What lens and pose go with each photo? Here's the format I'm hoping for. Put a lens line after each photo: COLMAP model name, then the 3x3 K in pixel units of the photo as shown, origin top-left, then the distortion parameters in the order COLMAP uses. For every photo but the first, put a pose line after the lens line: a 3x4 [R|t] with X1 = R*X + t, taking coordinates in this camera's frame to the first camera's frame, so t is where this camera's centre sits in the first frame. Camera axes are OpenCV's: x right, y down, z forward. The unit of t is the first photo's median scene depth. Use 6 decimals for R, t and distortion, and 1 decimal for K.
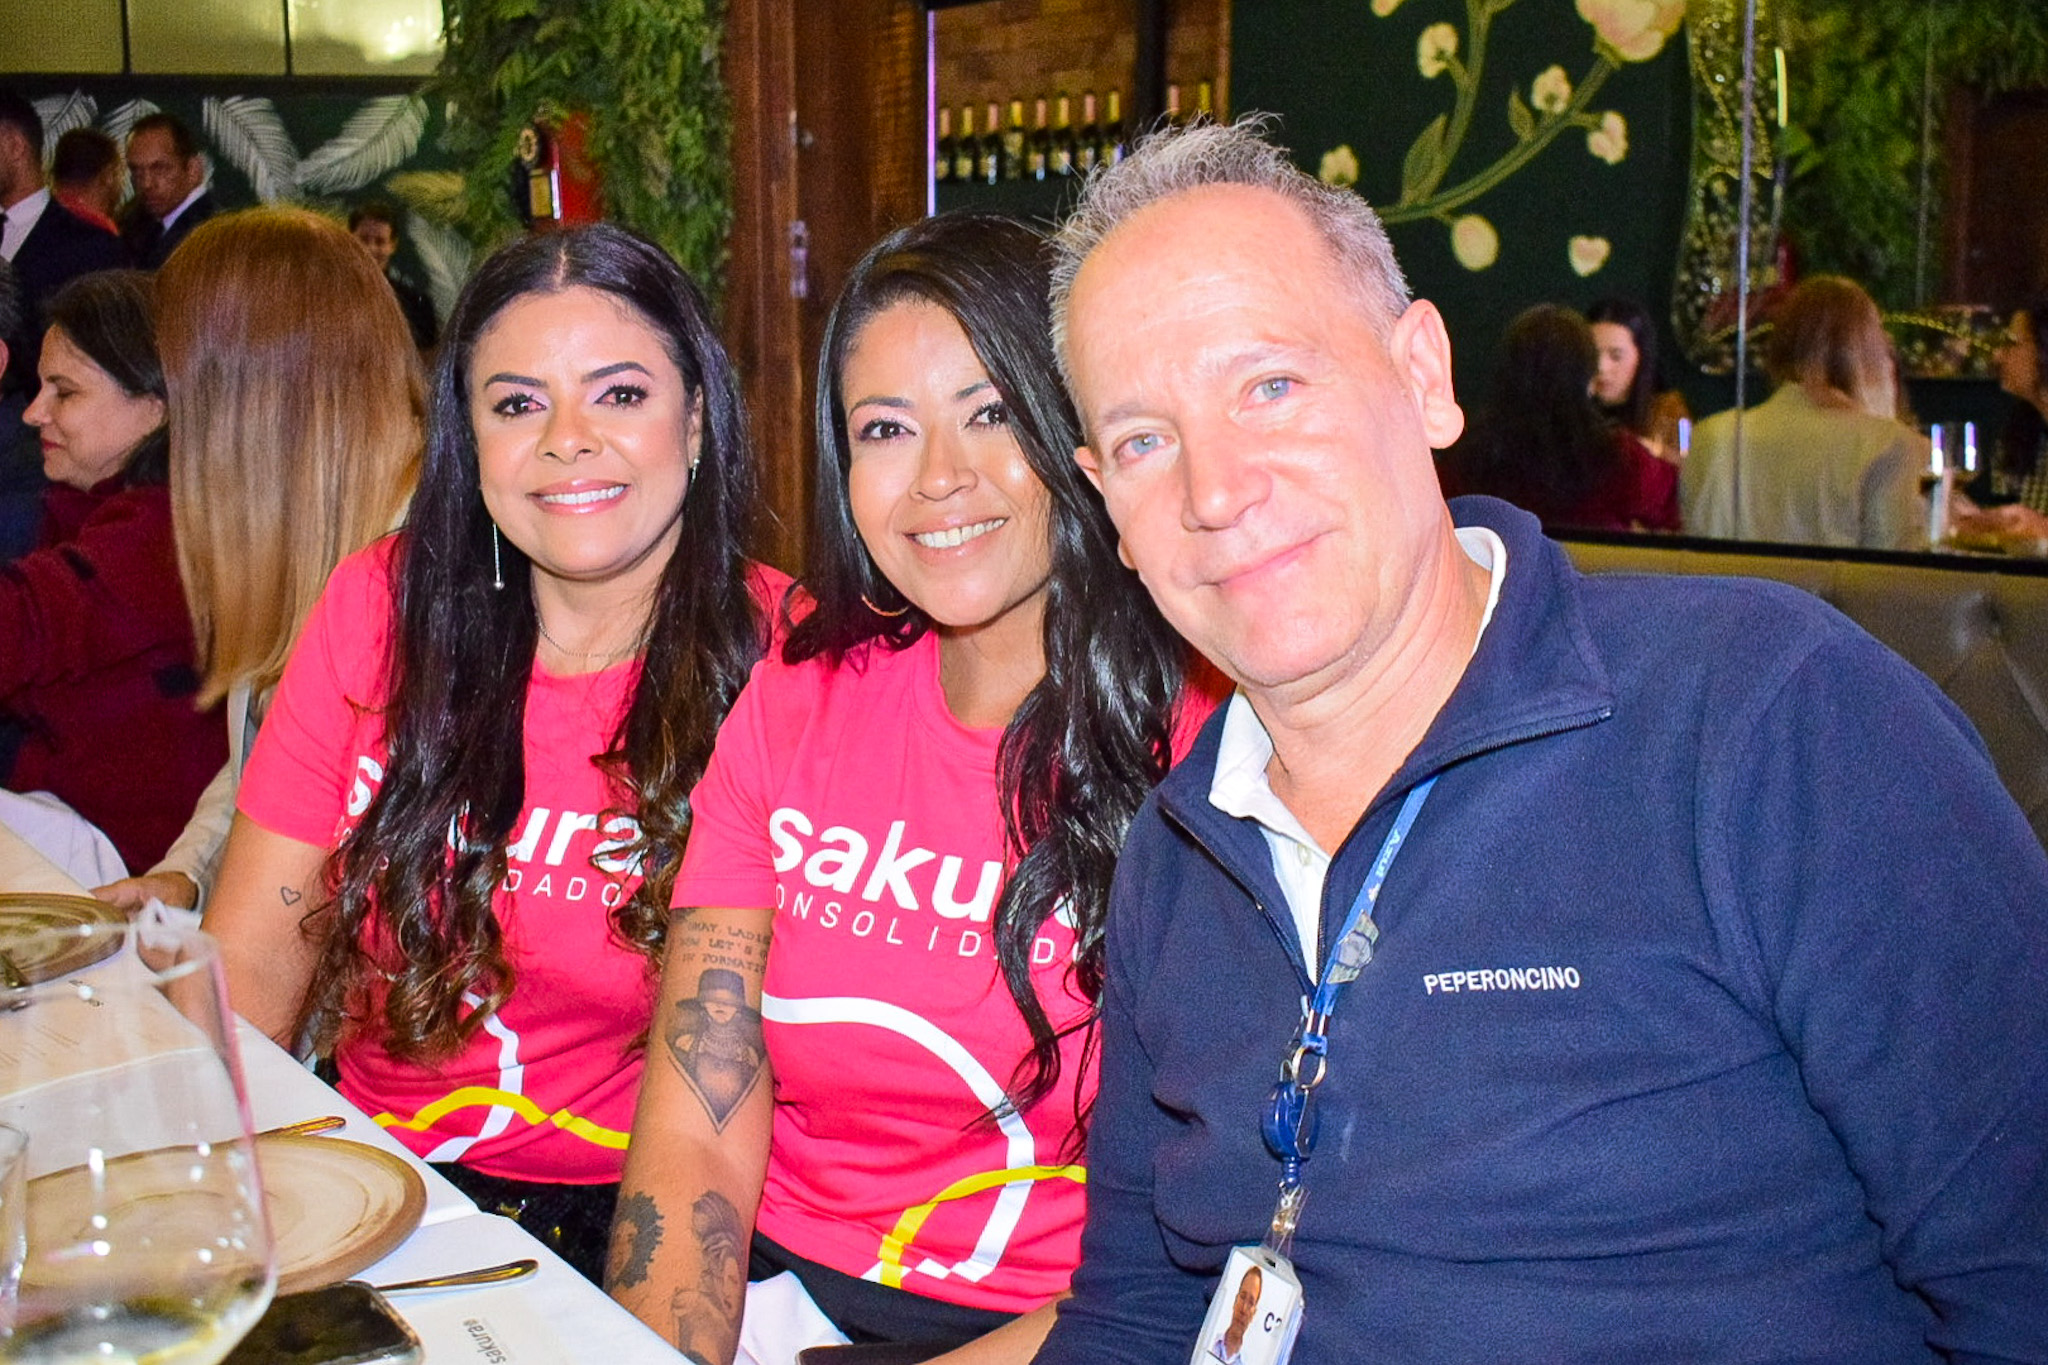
lens RADIAL K [[2232.0, 0, 1026.1], [0, 2232.0, 679.1], [0, 0, 1]] dist [-0.081663, 0.000000]
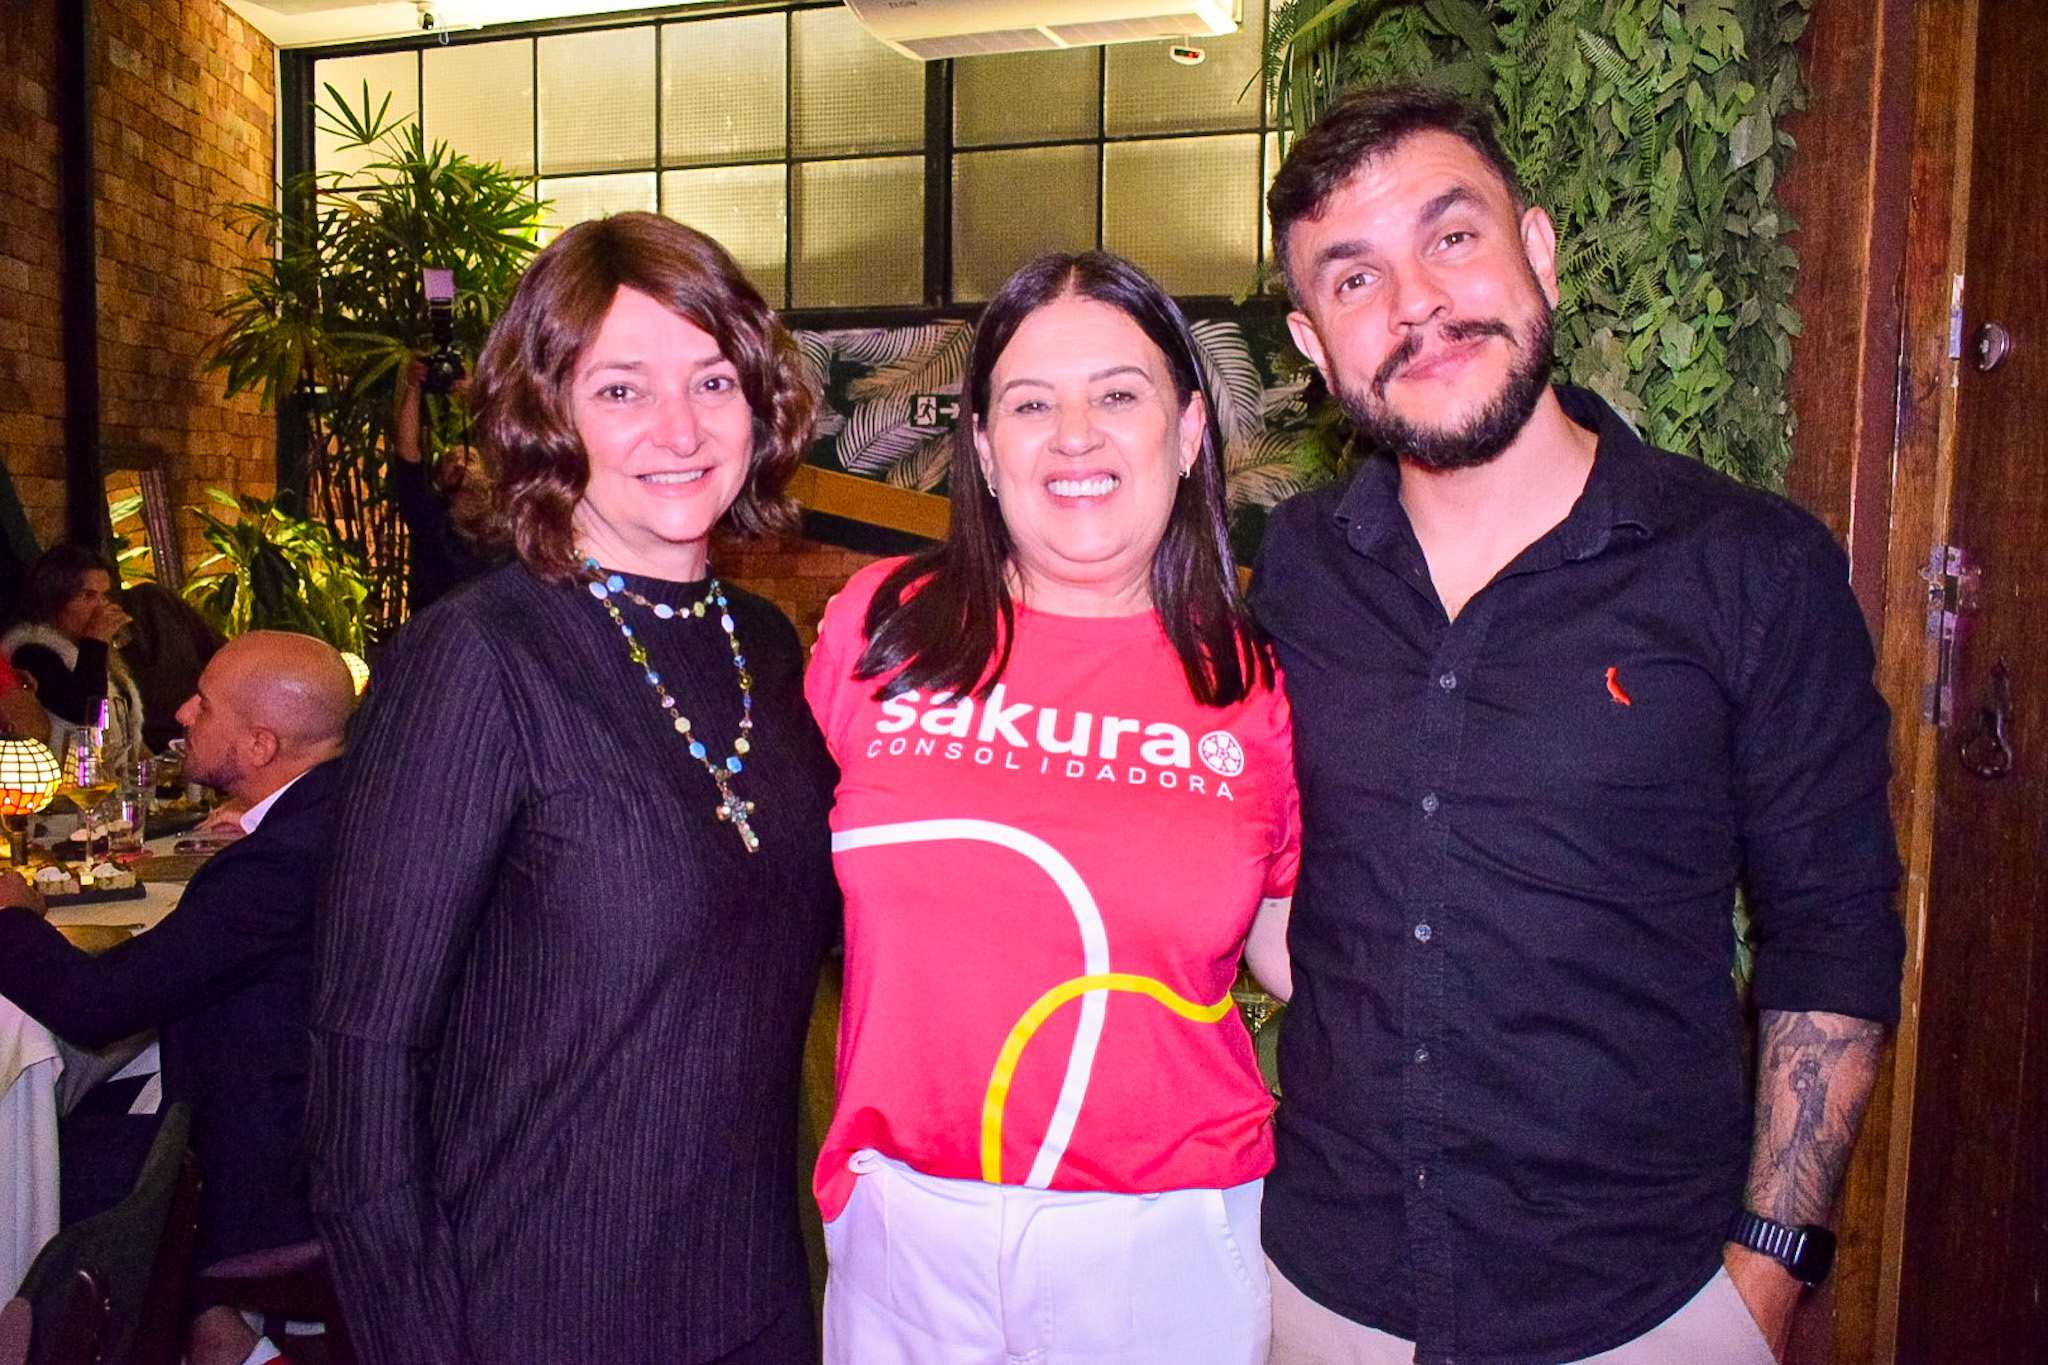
lens RADIAL K [[1944.6, 0, 1017.5], [0, 1944.6, 702.7], [0, 0, 1]] dist [-0.025033, -0.014076]
pose [[0.882702, 0.061111, -0.465943, -0.087249], [-0.092800, 0.994651, -0.045351, -0.145436], [0.460679, 0.083271, 0.883652, 0.610894]]
